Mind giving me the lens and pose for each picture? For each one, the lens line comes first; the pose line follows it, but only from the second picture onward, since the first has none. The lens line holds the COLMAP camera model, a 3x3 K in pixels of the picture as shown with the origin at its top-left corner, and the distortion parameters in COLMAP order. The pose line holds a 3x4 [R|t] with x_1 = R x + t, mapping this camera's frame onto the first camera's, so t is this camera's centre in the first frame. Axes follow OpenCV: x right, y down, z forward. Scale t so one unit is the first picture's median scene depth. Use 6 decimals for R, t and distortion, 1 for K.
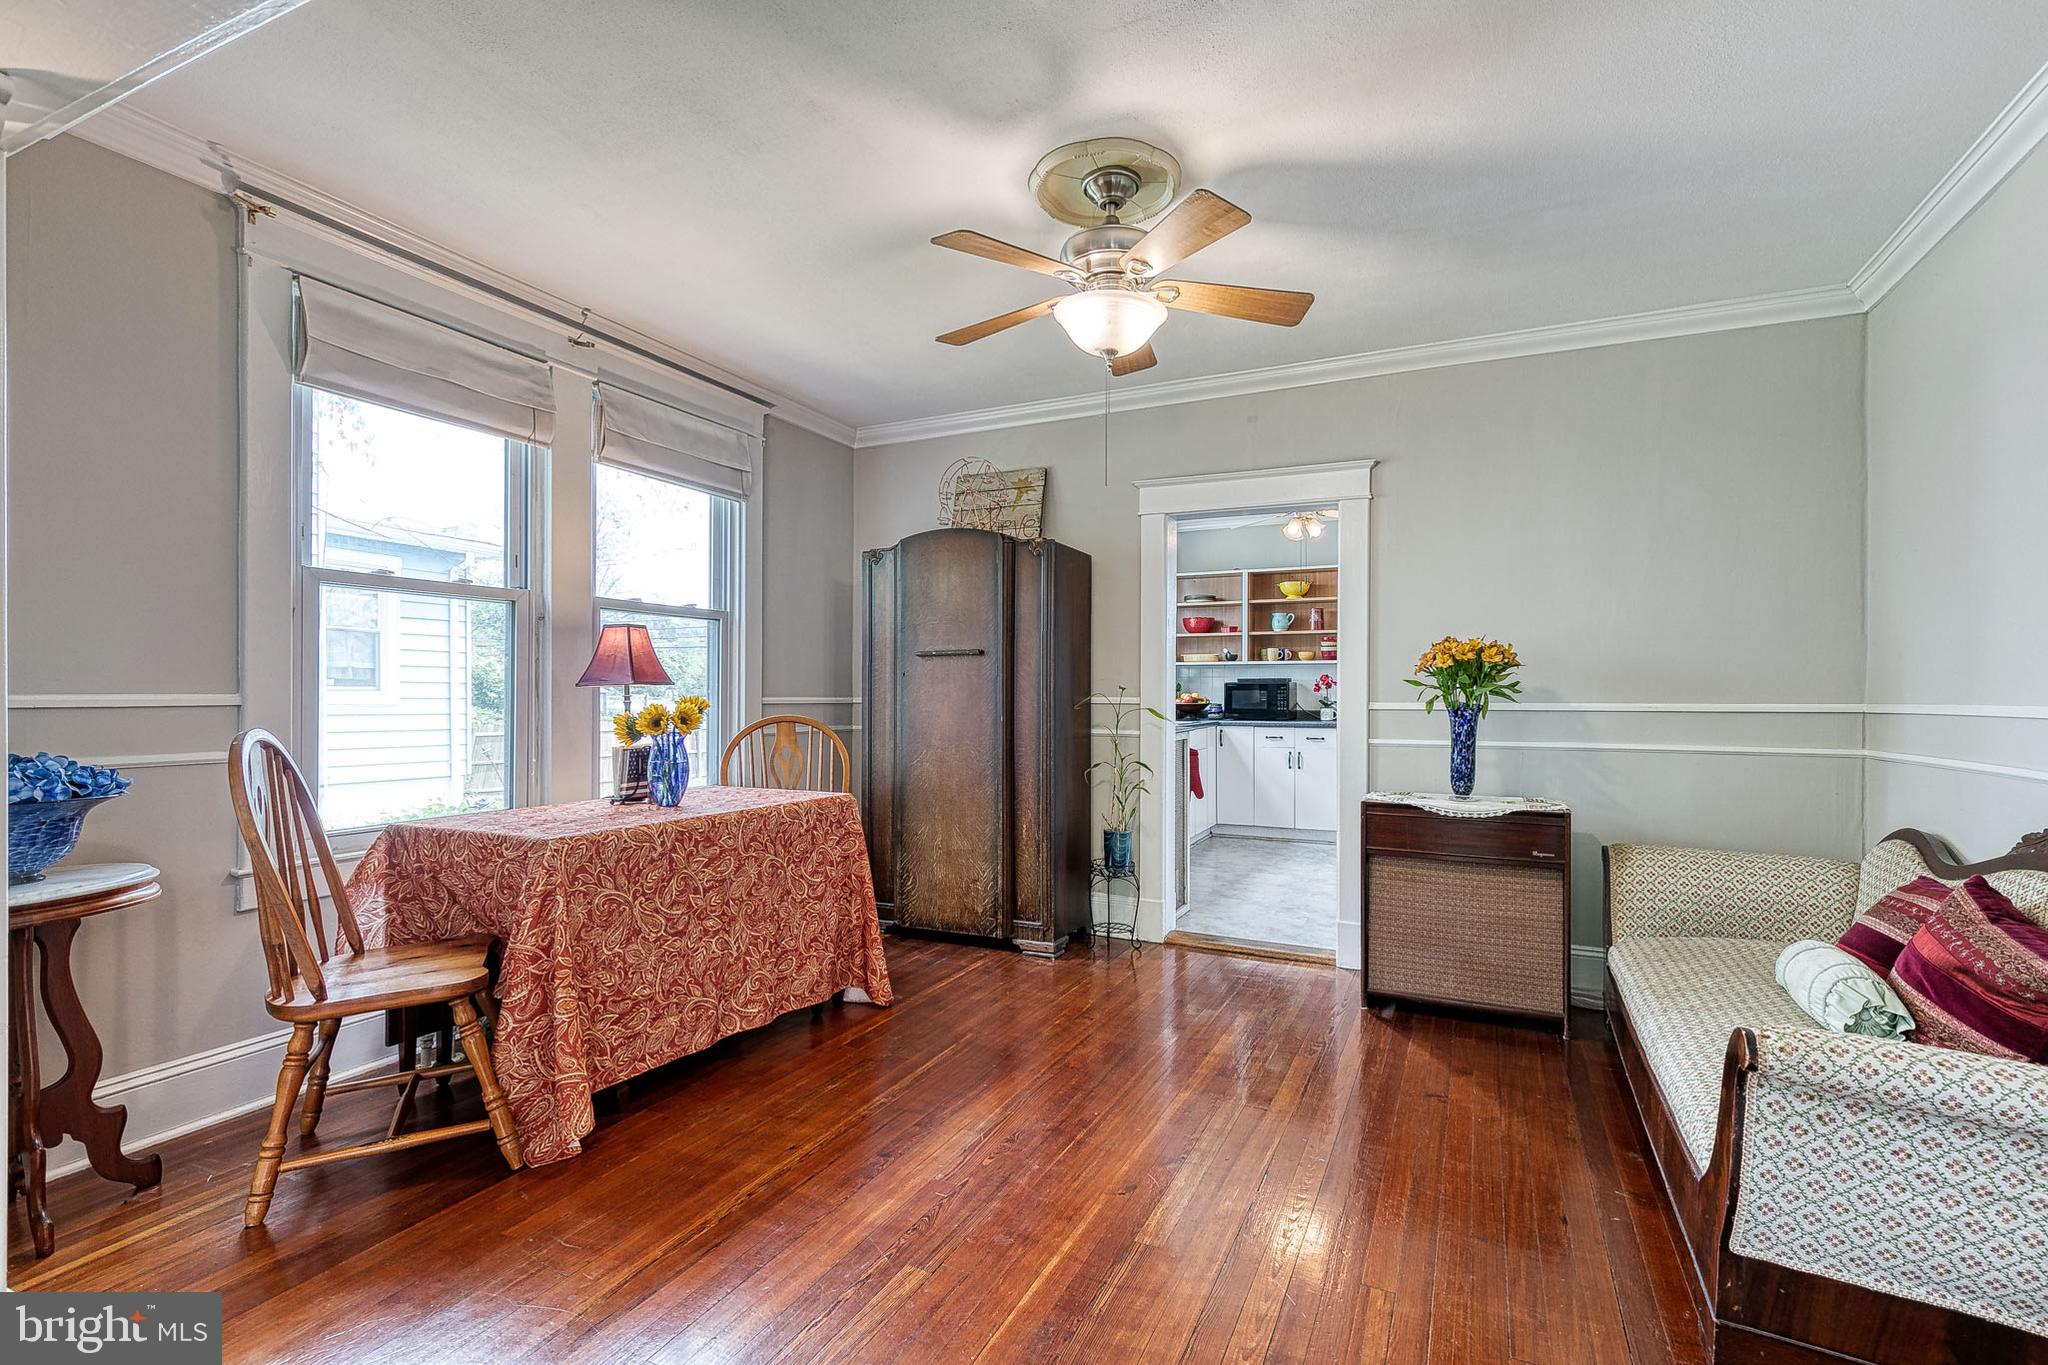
lens RADIAL K [[921.8, 0, 1039.5], [0, 921.8, 692.4], [0, 0, 1]] dist [0.009330, -0.003826]
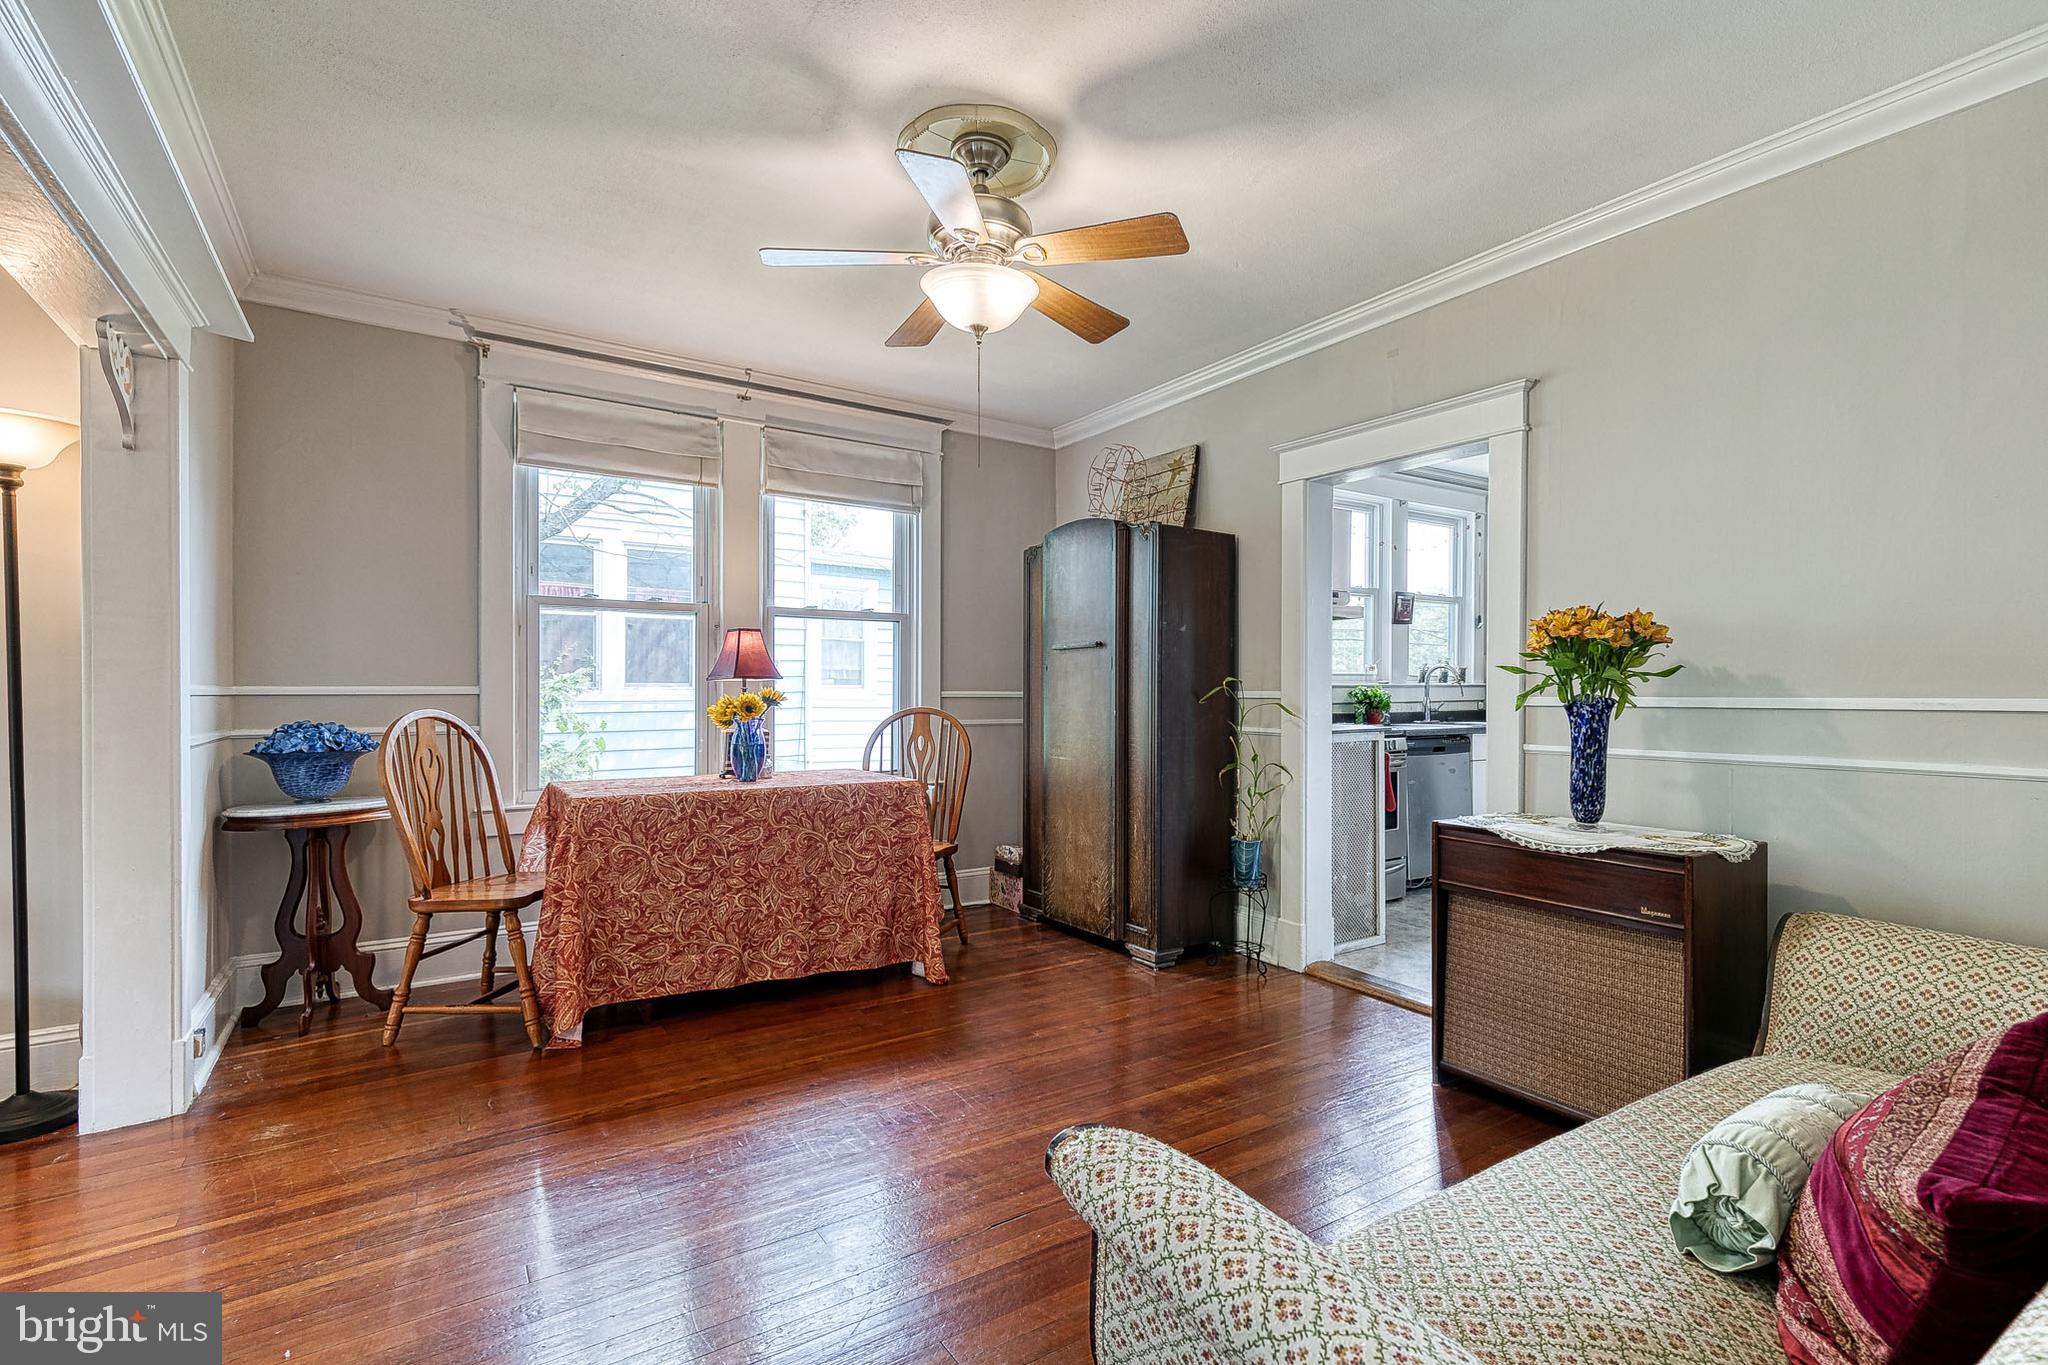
lens RADIAL K [[933.0, 0, 1041.1], [0, 933.0, 690.5], [0, 0, 1]] dist [0.004889, -0.000419]
pose [[0.860225, -0.001036, -0.509914, 0.470429], [0.000426, 0.999999, -0.001313, 0.007843], [0.509915, 0.000912, 0.860225, 0.146347]]
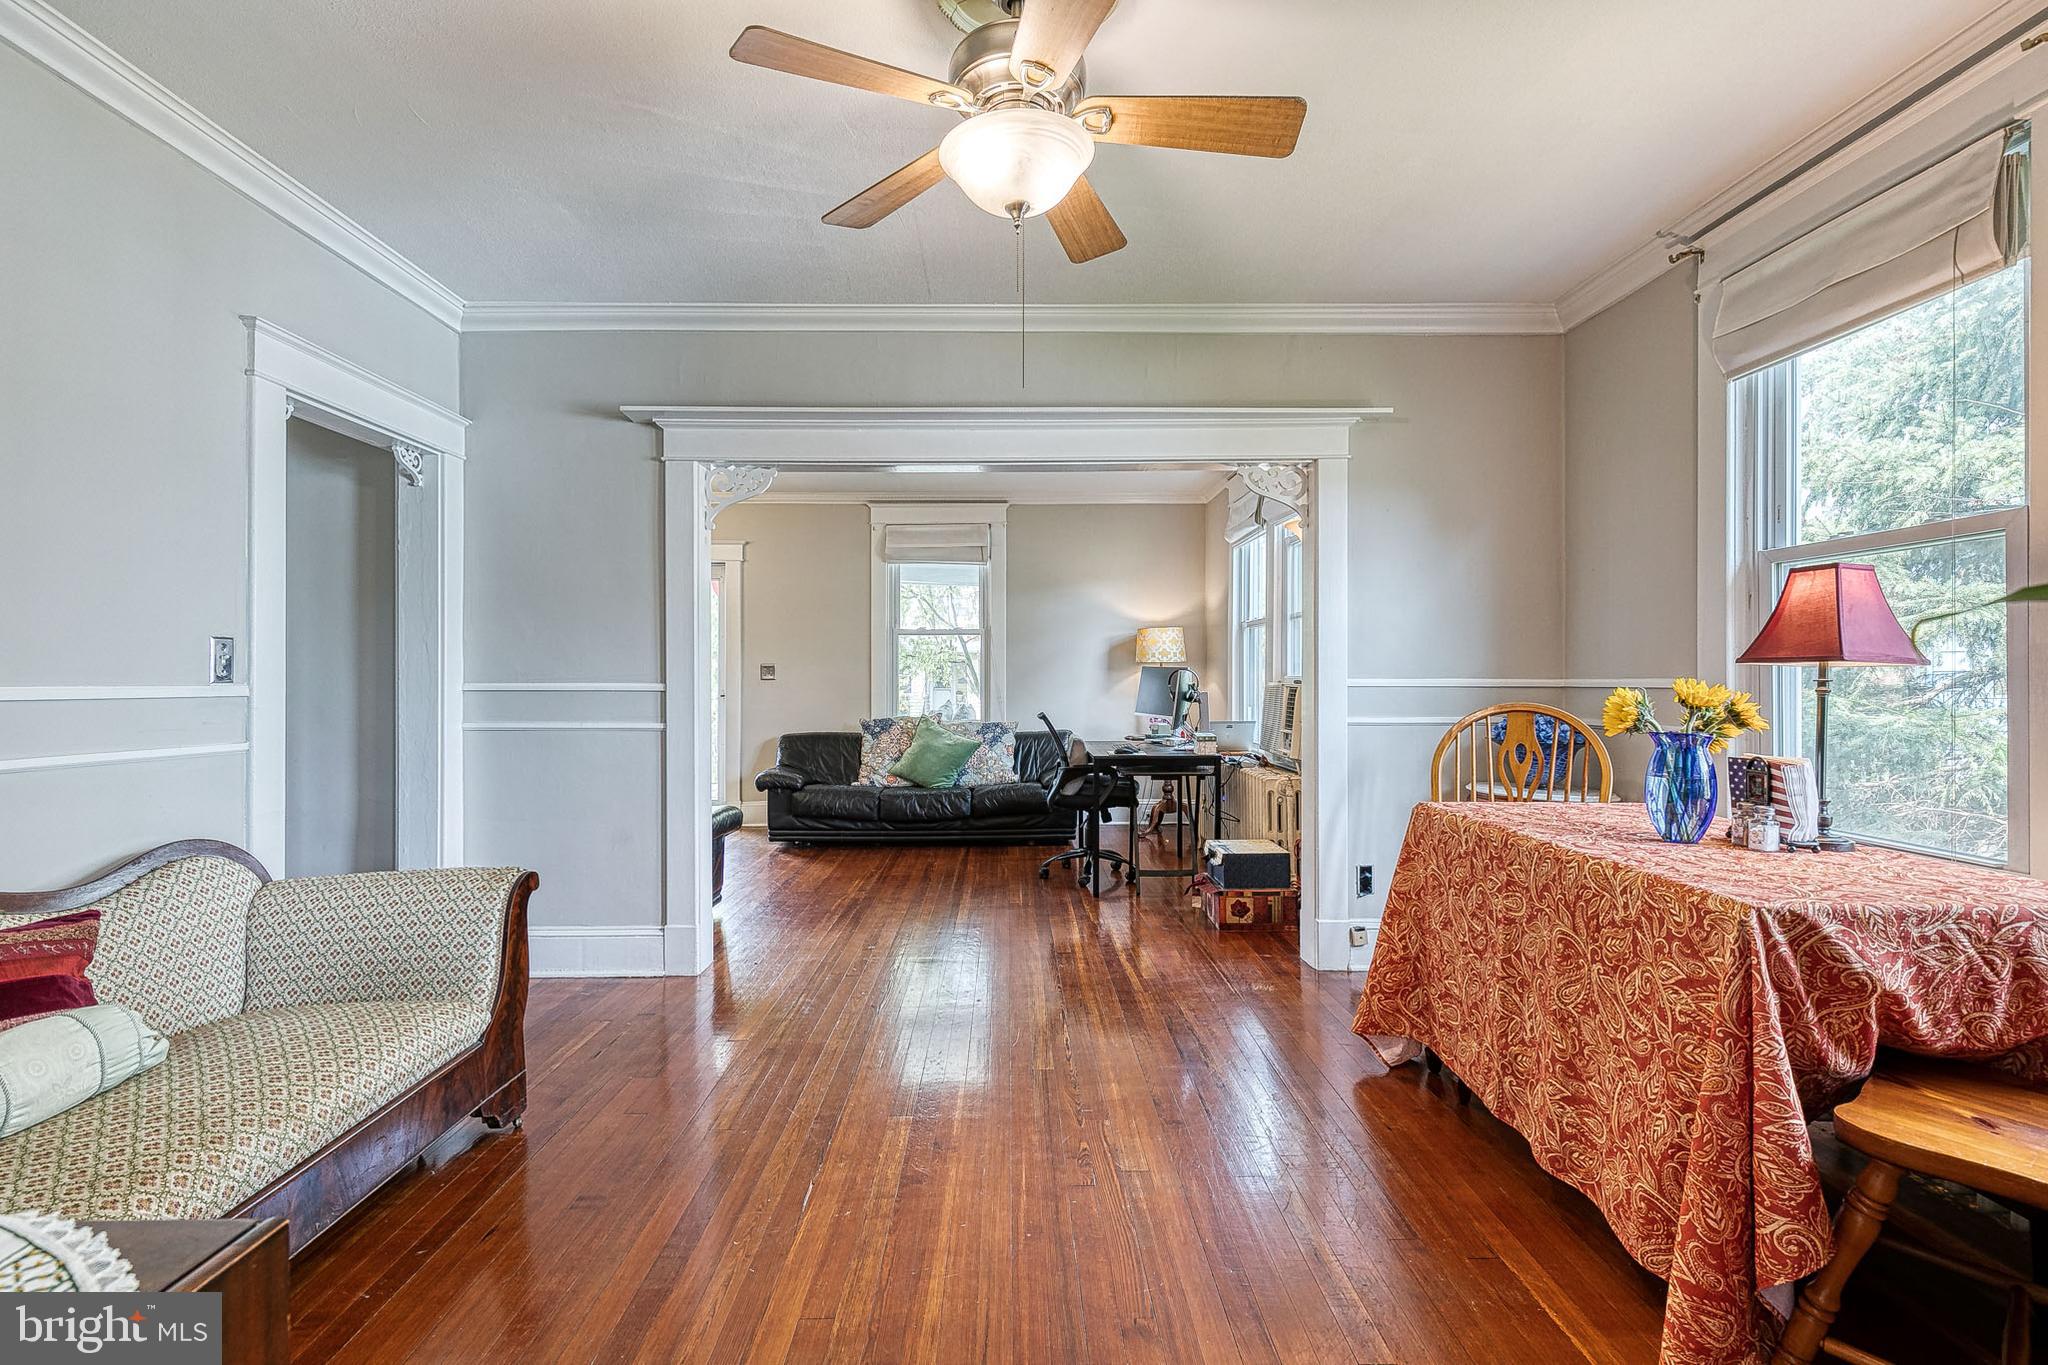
lens RADIAL K [[933.0, 0, 1041.1], [0, 933.0, 690.5], [0, 0, 1]] dist [0.004889, -0.000419]
pose [[-0.889185, 0.002807, -0.457540, 0.294192], [-0.001208, 0.999963, 0.008481, 0.005798], [0.457547, 0.008094, -0.889148, 1.243147]]
